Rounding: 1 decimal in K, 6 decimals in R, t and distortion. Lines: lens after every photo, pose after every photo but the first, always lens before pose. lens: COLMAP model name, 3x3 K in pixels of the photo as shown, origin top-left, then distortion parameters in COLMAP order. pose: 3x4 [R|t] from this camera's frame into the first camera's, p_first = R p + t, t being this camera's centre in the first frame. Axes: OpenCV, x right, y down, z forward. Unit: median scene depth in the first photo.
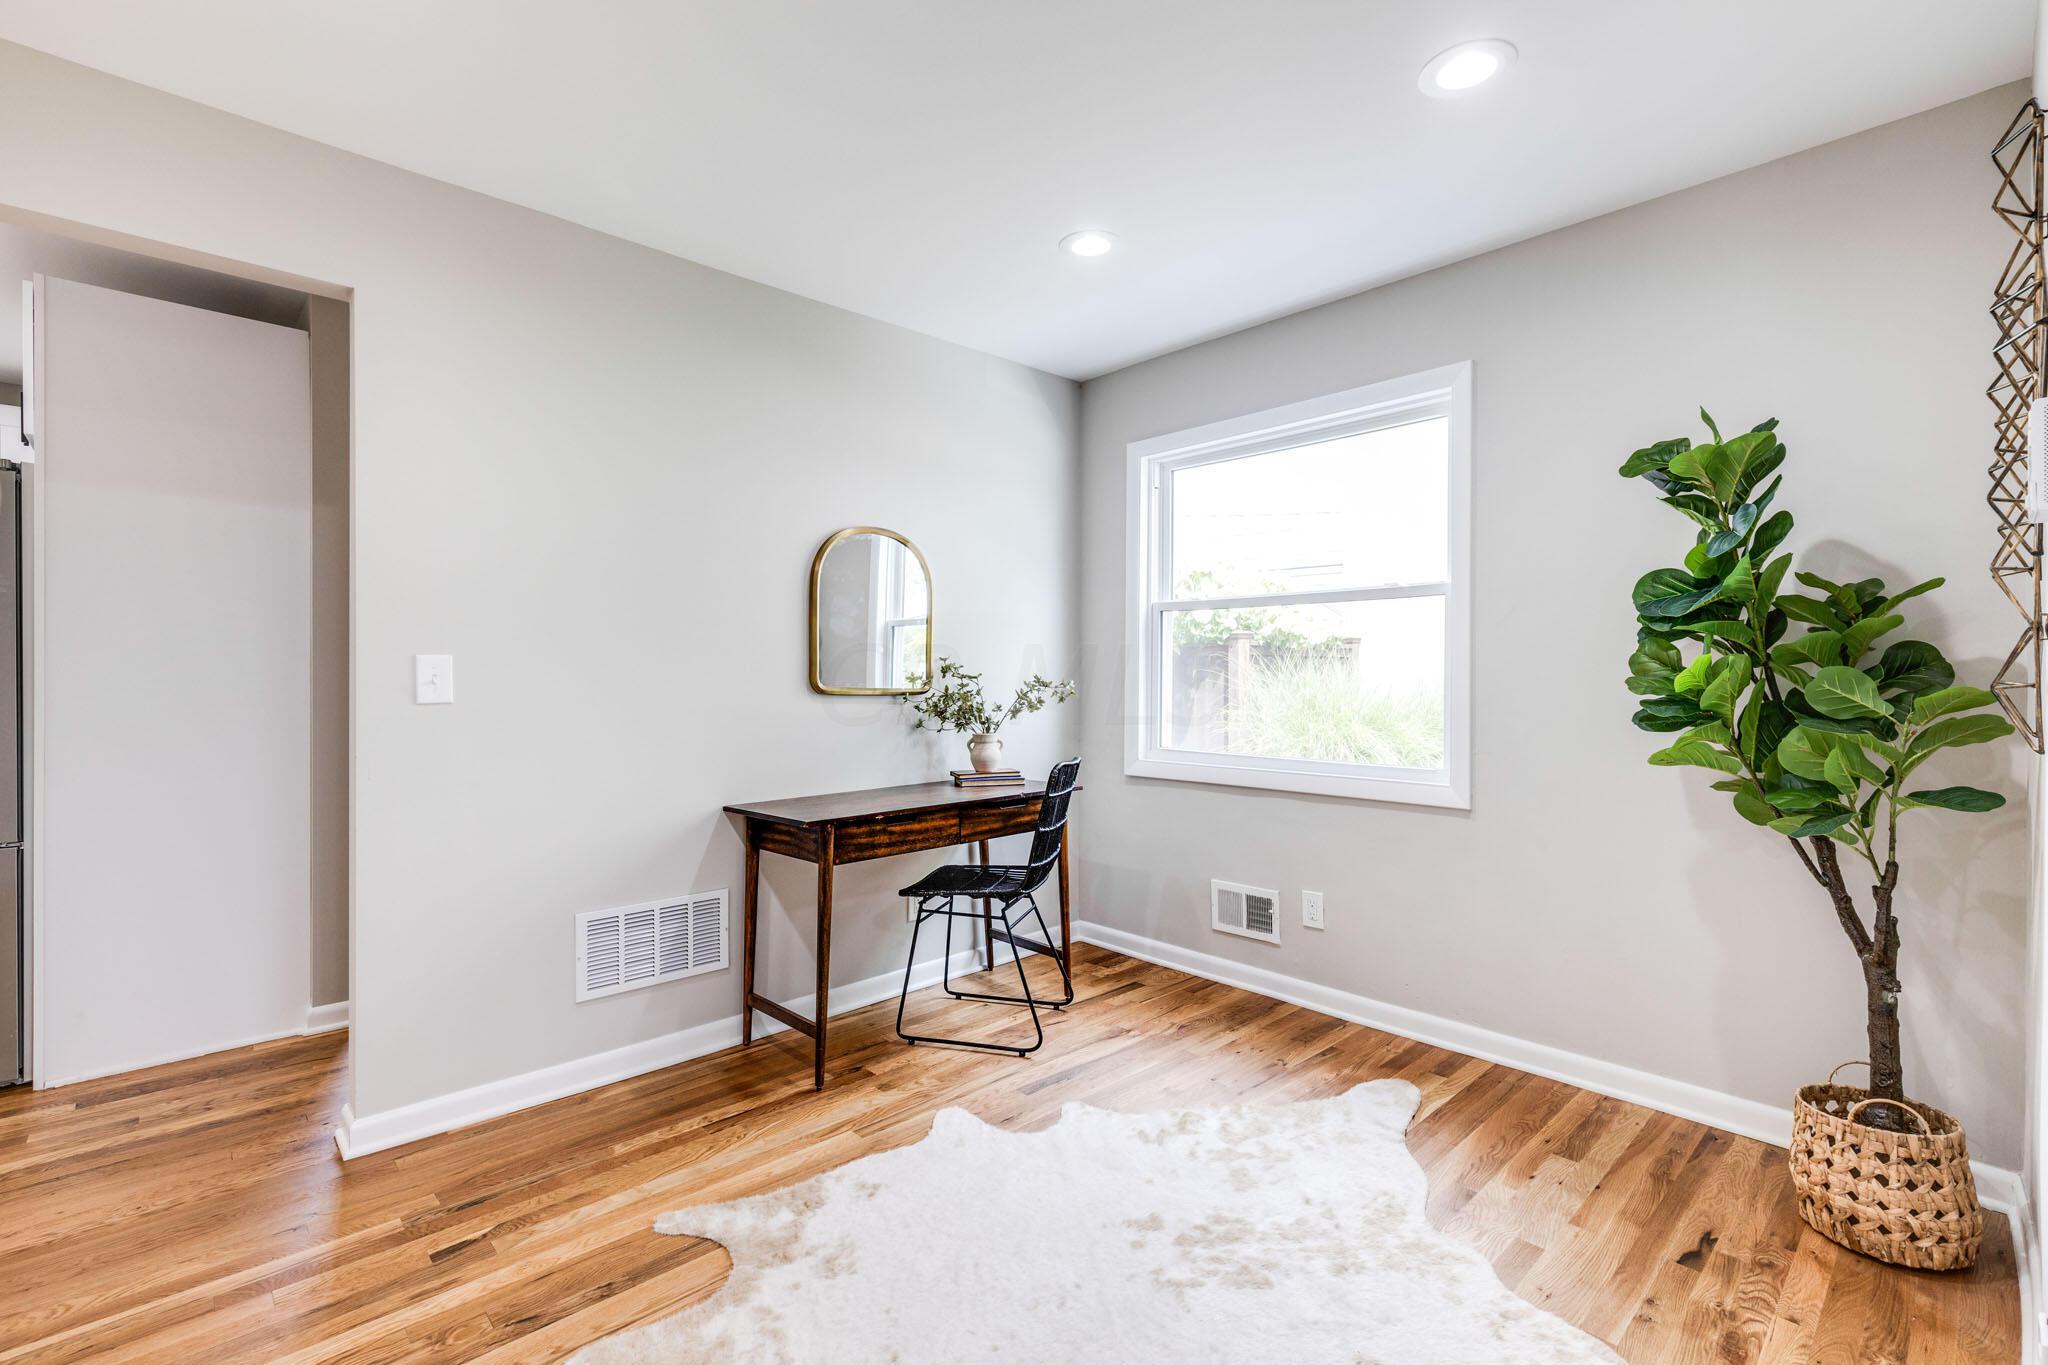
lens RADIAL K [[922.7, 0, 1024.3], [0, 922.7, 679.0], [0, 0, 1]] dist [0.002729, 0.000275]
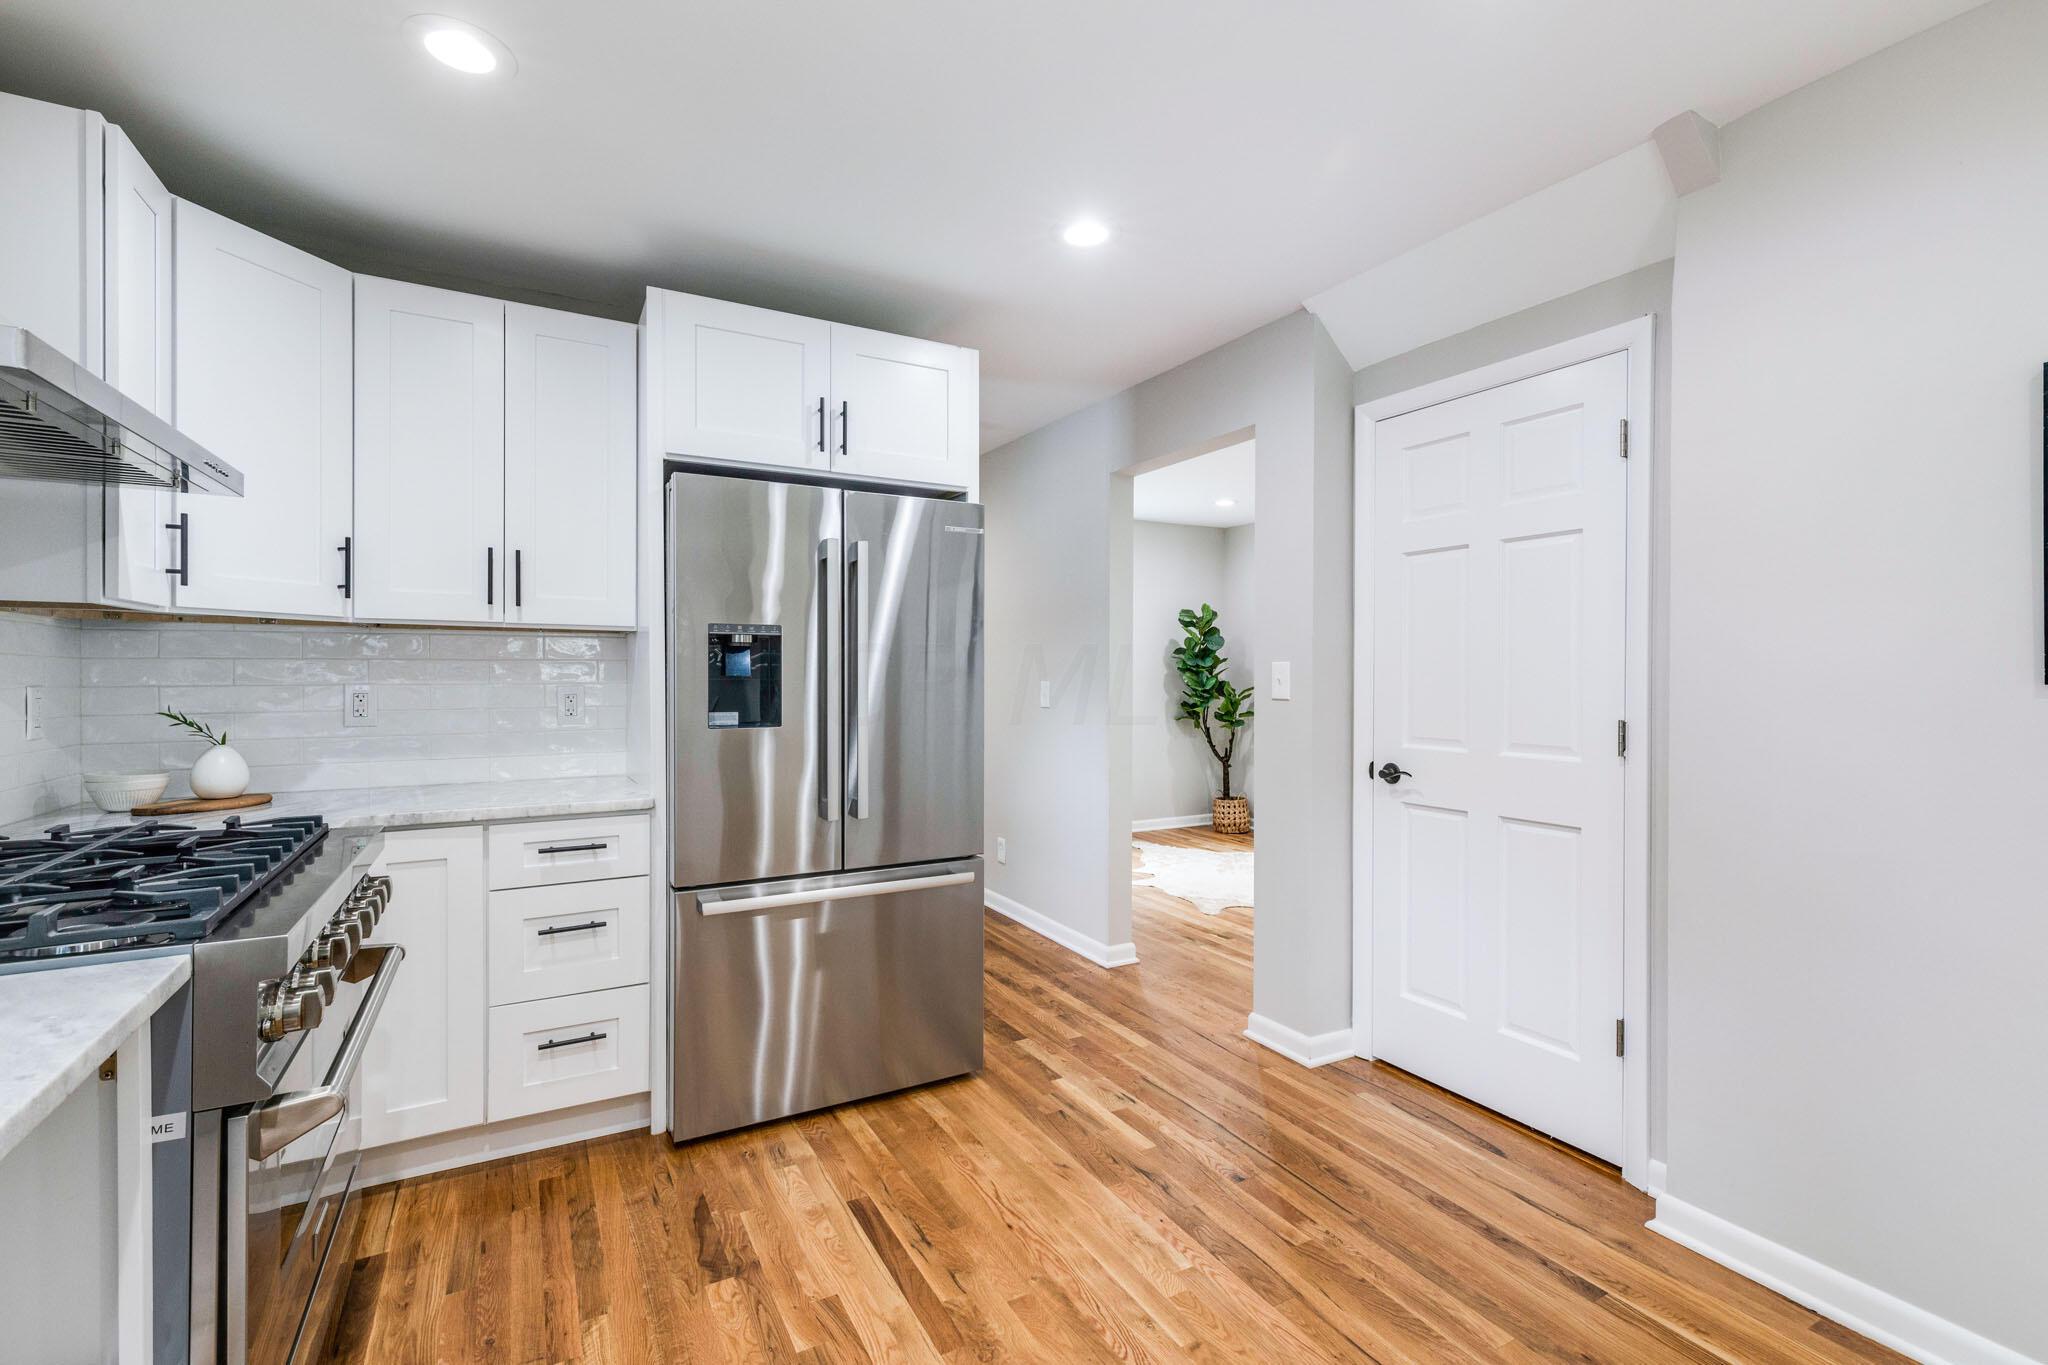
lens RADIAL K [[922.7, 0, 1027.8], [0, 922.7, 672.3], [0, 0, 1]] dist [0.002729, 0.000275]
pose [[0.242725, -0.003245, 0.970090, -2.896283], [0.000871, 0.999995, 0.003127, -0.066600], [-0.970095, 0.000086, 0.242727, 0.871975]]
